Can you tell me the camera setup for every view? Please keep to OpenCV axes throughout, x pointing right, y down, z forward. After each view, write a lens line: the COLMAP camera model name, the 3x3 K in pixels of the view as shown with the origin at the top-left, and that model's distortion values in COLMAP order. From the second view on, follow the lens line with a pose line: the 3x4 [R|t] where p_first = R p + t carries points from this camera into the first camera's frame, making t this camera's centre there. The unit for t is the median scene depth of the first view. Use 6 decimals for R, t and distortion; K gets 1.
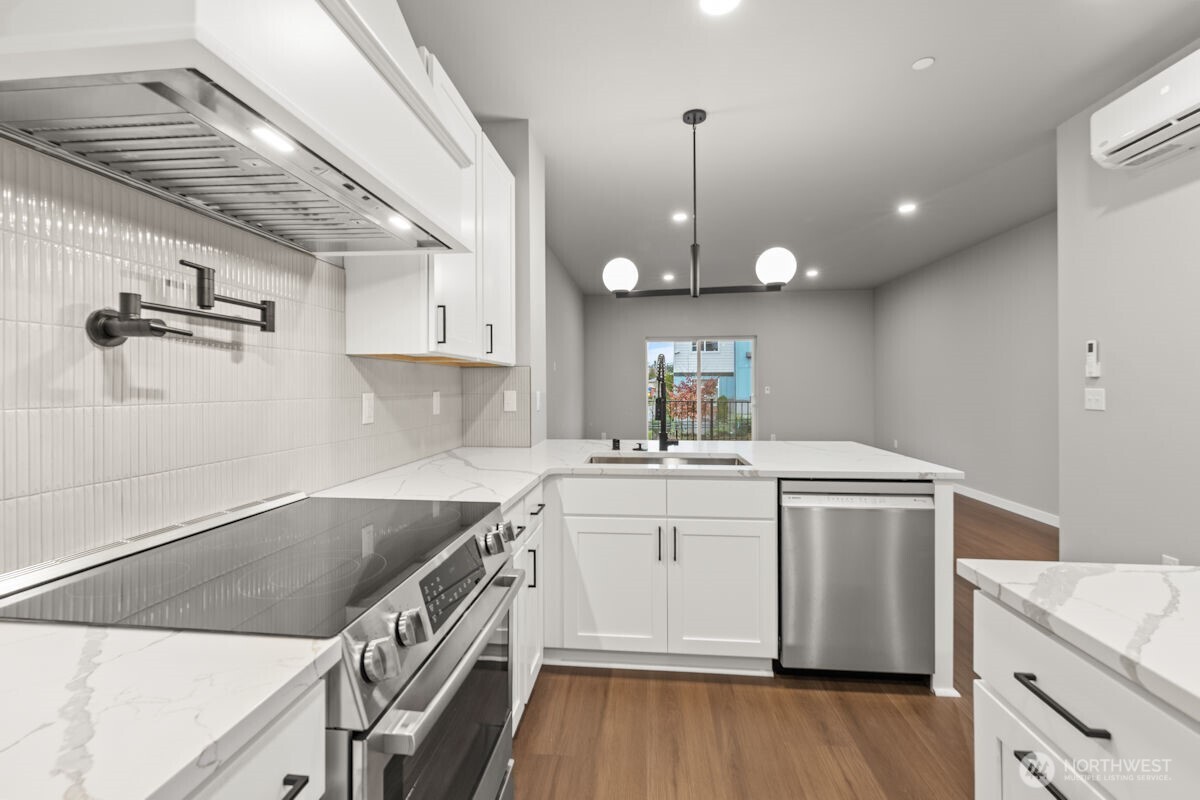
lens RADIAL K [[504.3, 0, 602.4], [0, 504.3, 384.8], [0, 0, 1]] dist [0.000959, 0.000138]
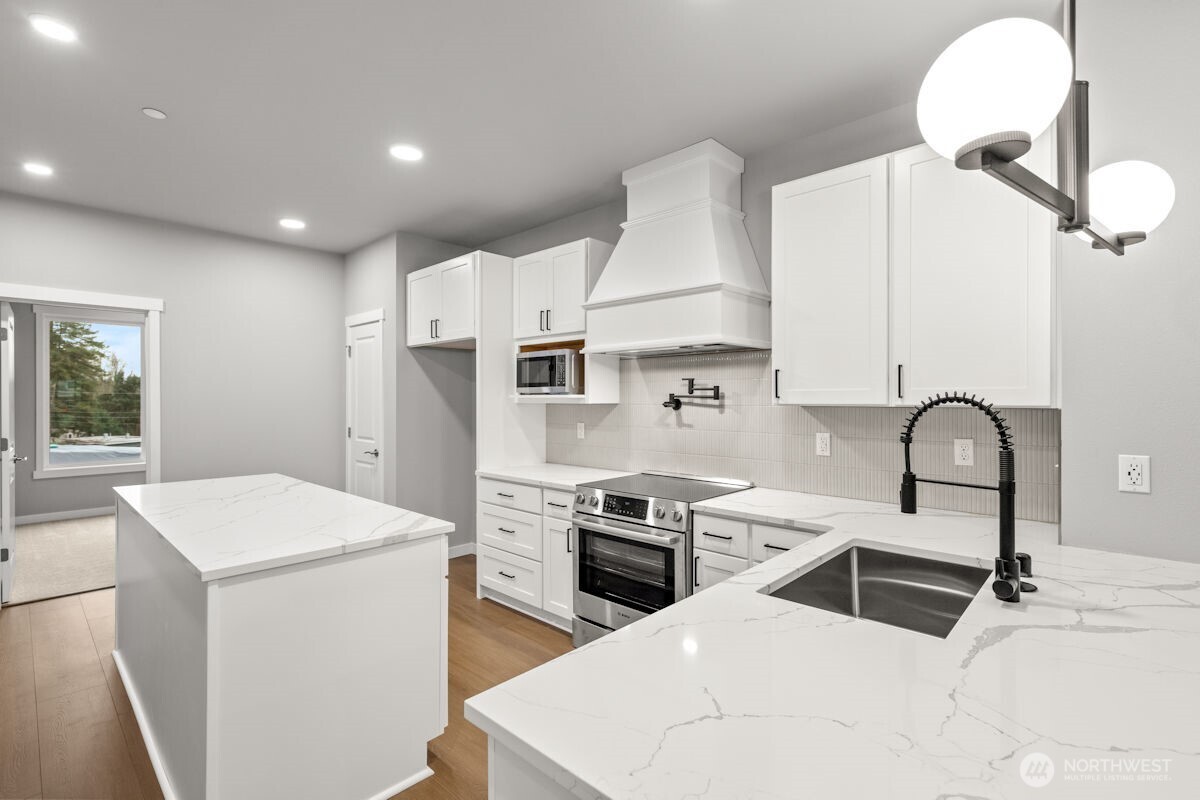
lens RADIAL K [[543.1, 0, 600.0], [0, 543.1, 400.0], [0, 0, 1]] dist [0.002863, 0.000615]
pose [[-0.619182, 0.002100, -0.785245, 0.725501], [0.003221, 0.999995, 0.000135, -0.051731], [0.785241, -0.002446, -0.619186, 0.999697]]
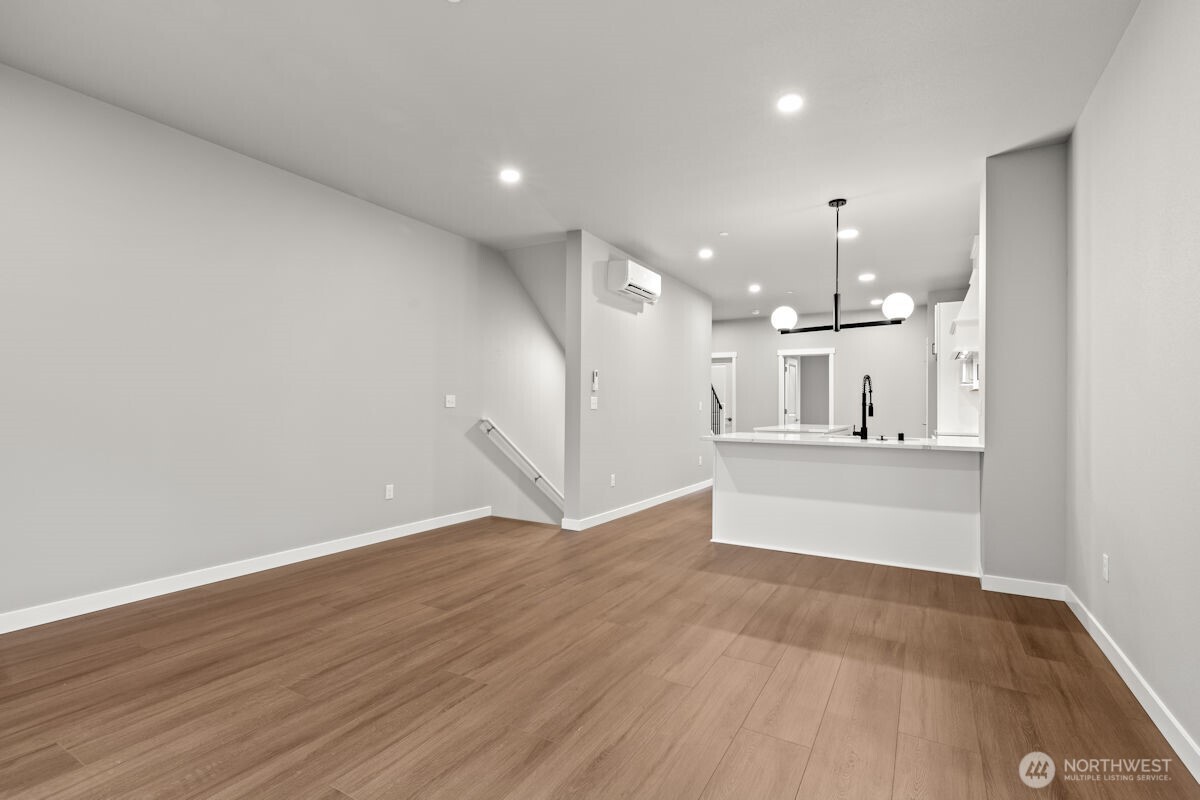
lens RADIAL K [[543.6, 0, 607.5], [0, 543.6, 401.9], [0, 0, 1]] dist [0.001570, 0.000337]
pose [[-0.906828, -0.002957, 0.421491, 0.127606], [-0.009386, 0.999869, -0.013179, 0.049106], [-0.421397, -0.015907, -0.906737, 2.707987]]
